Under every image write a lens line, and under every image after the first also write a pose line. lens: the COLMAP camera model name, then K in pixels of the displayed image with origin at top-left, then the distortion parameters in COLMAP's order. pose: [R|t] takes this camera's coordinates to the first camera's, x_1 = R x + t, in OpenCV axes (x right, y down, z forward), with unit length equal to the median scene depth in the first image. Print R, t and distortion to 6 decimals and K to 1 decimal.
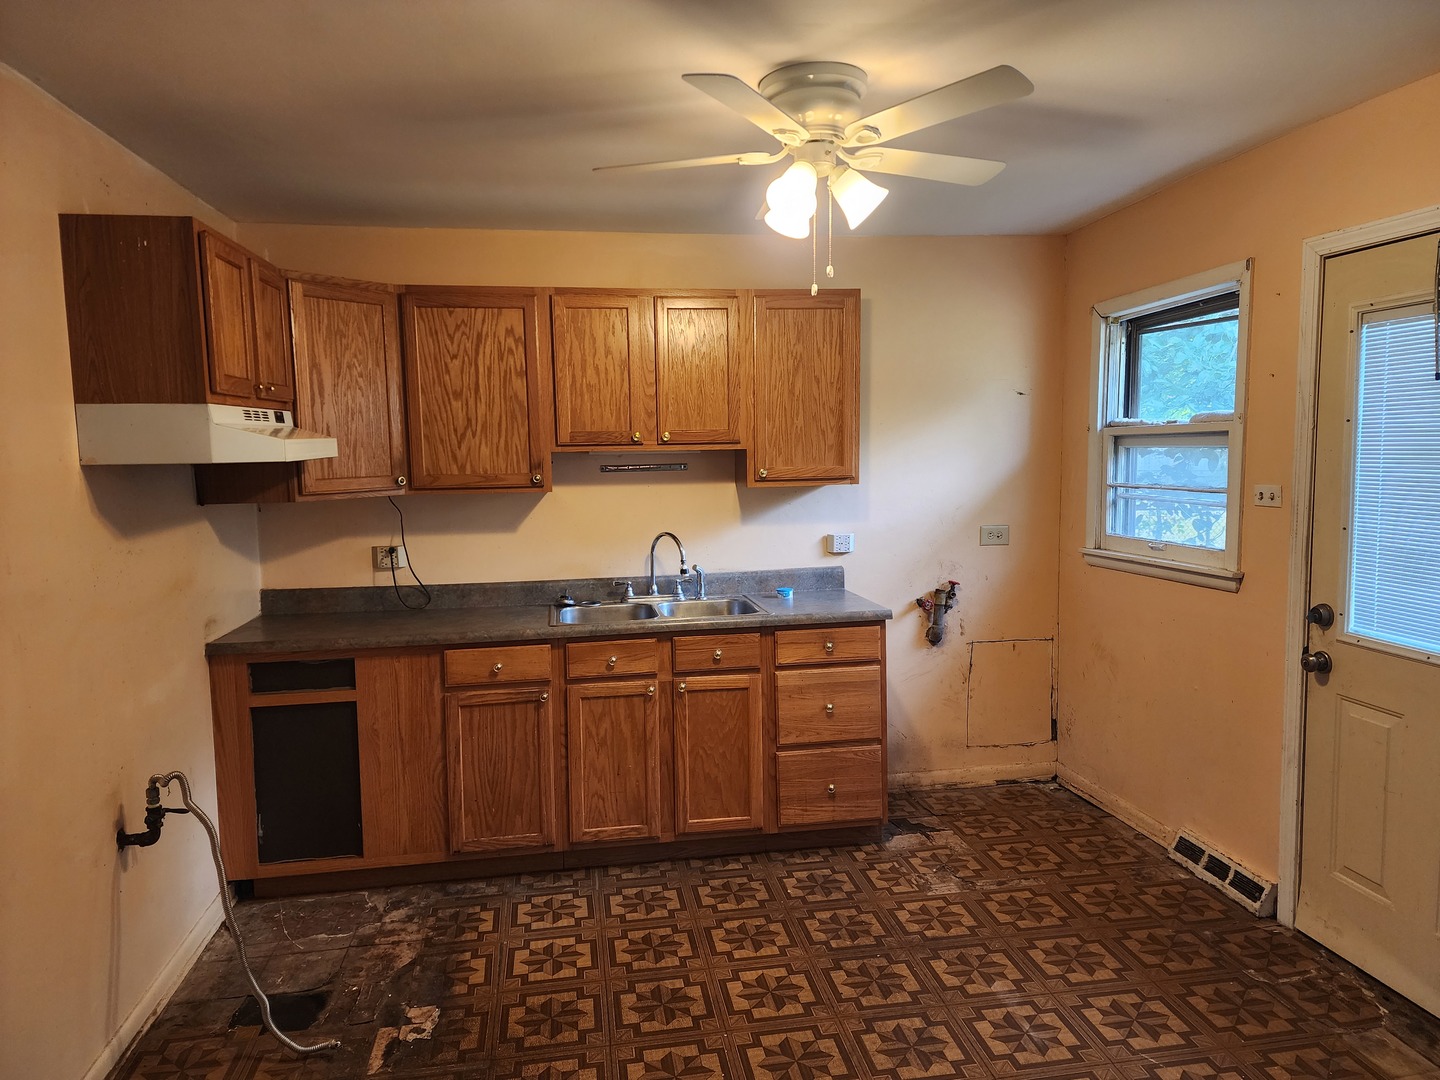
lens RADIAL K [[957.1, 0, 695.9], [0, 957.1, 539.1], [0, 0, 1]] dist [0.097809, -0.084238]
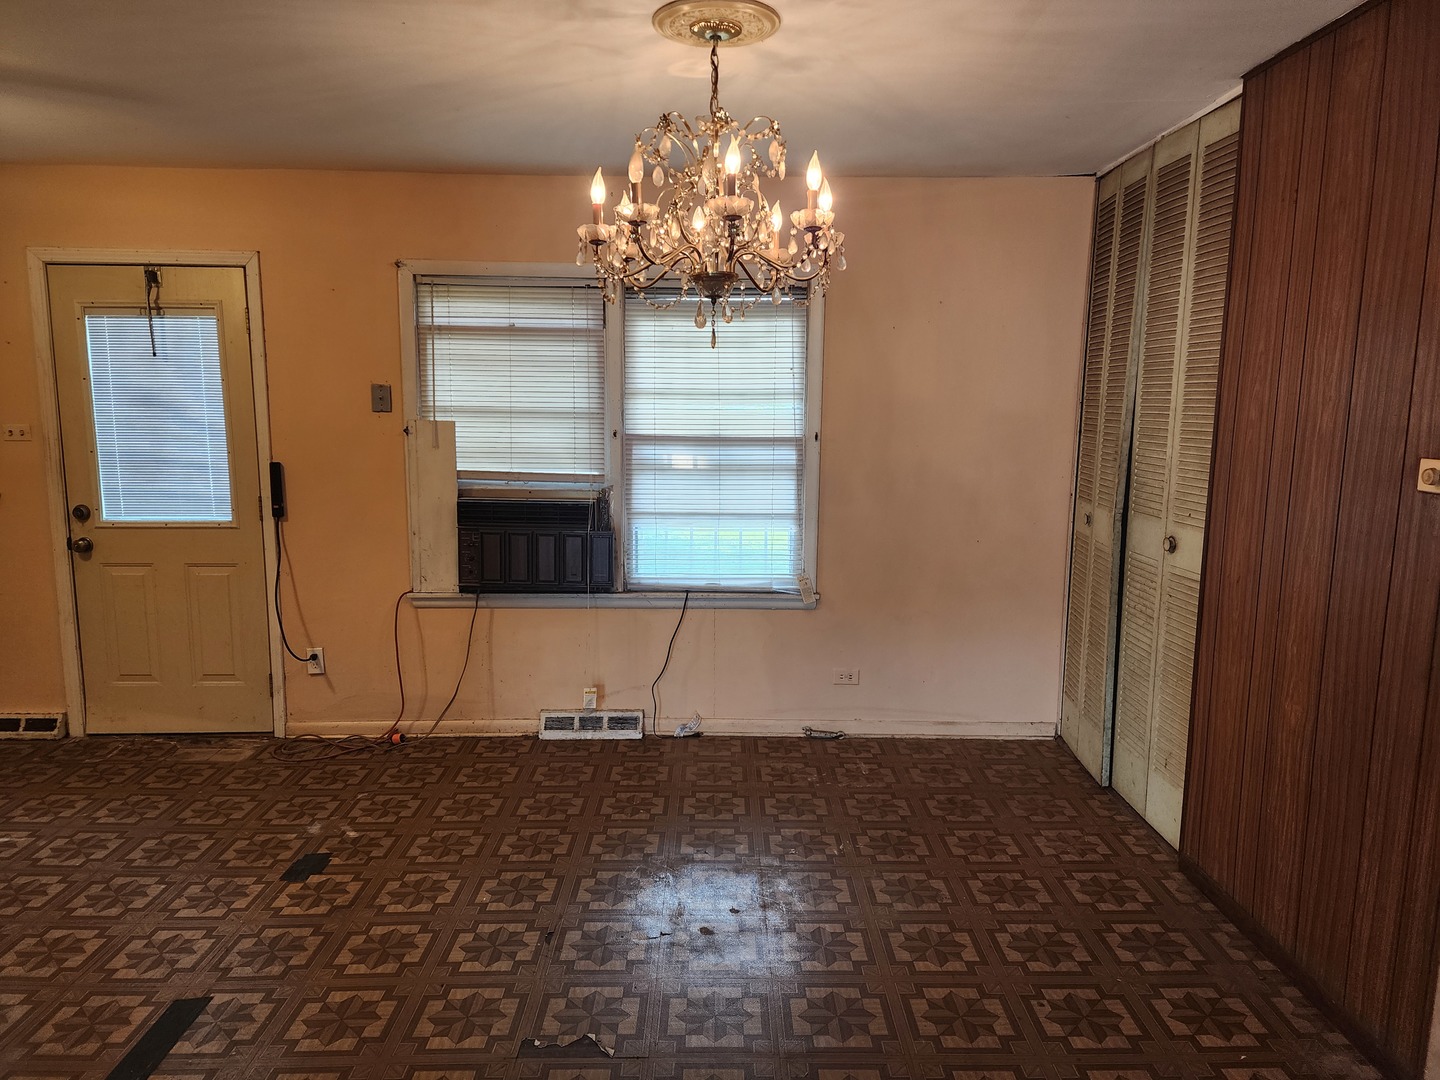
lens RADIAL K [[964.7, 0, 720.0], [0, 964.7, 540.0], [0, 0, 1]] dist [0.085107, -0.075848]
pose [[0.145136, -0.125130, 0.981467, -0.662416], [0.086976, 0.989744, 0.113323, 0.034148], [-0.985581, 0.068917, 0.154531, -0.157675]]
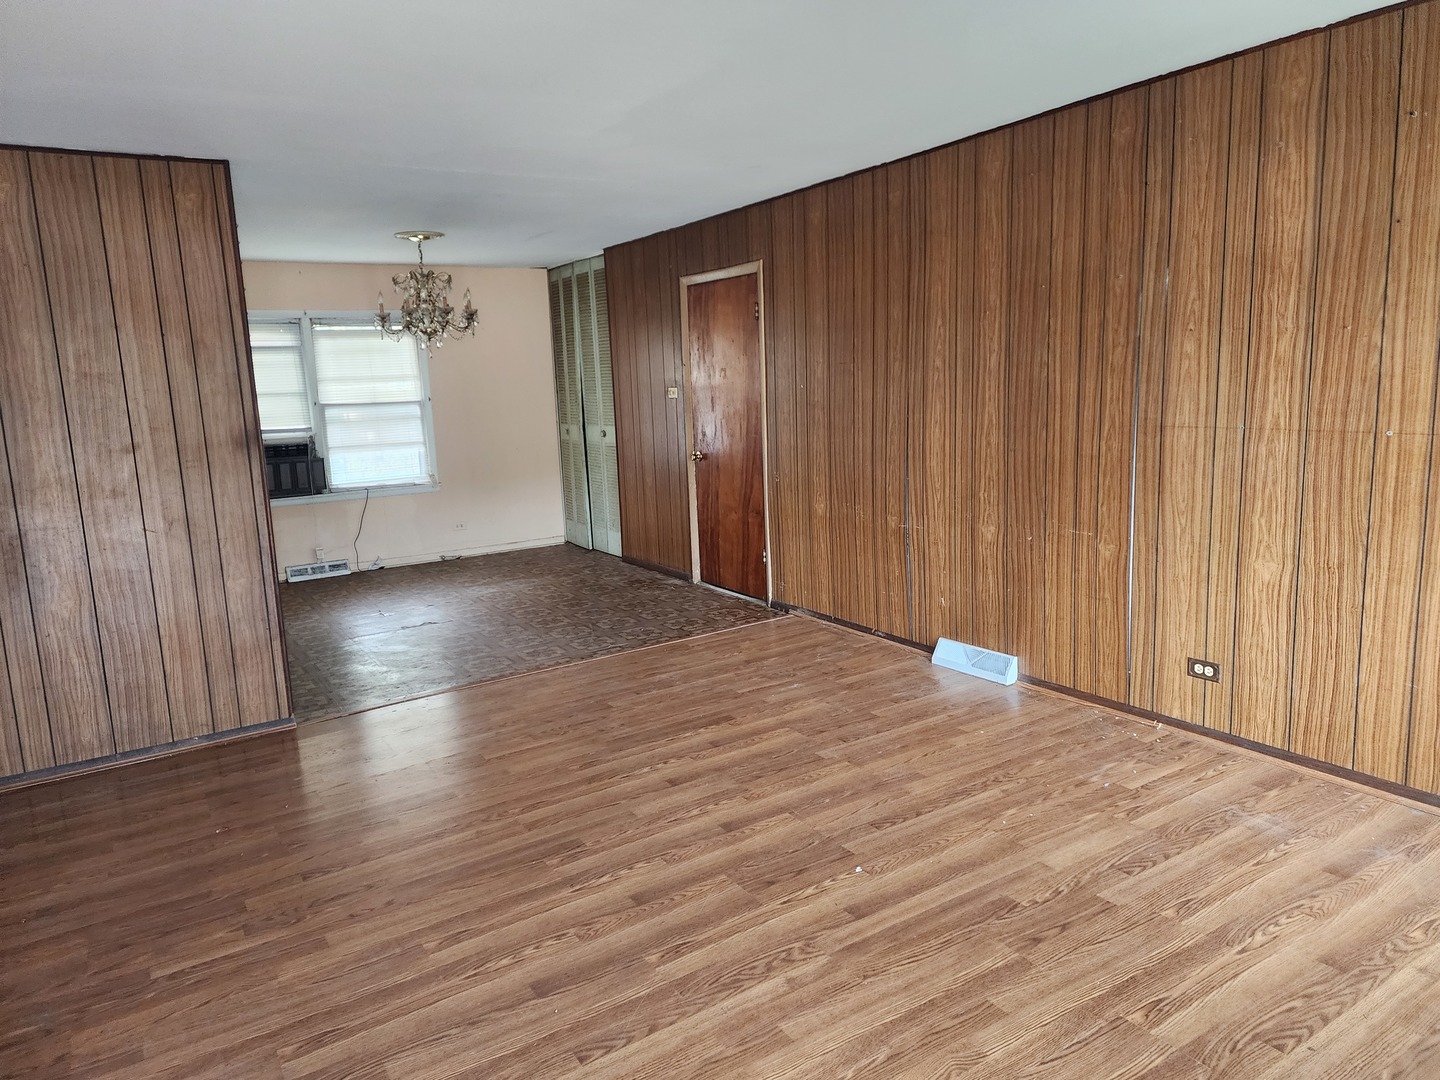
lens RADIAL K [[964.7, 0, 720.0], [0, 964.7, 540.0], [0, 0, 1]] dist [0.085107, -0.075848]
pose [[-0.405113, -0.118290, 0.906582, -2.029924], [0.138487, 0.972214, 0.188738, 0.038680], [-0.903717, 0.202010, -0.377475, 0.270008]]
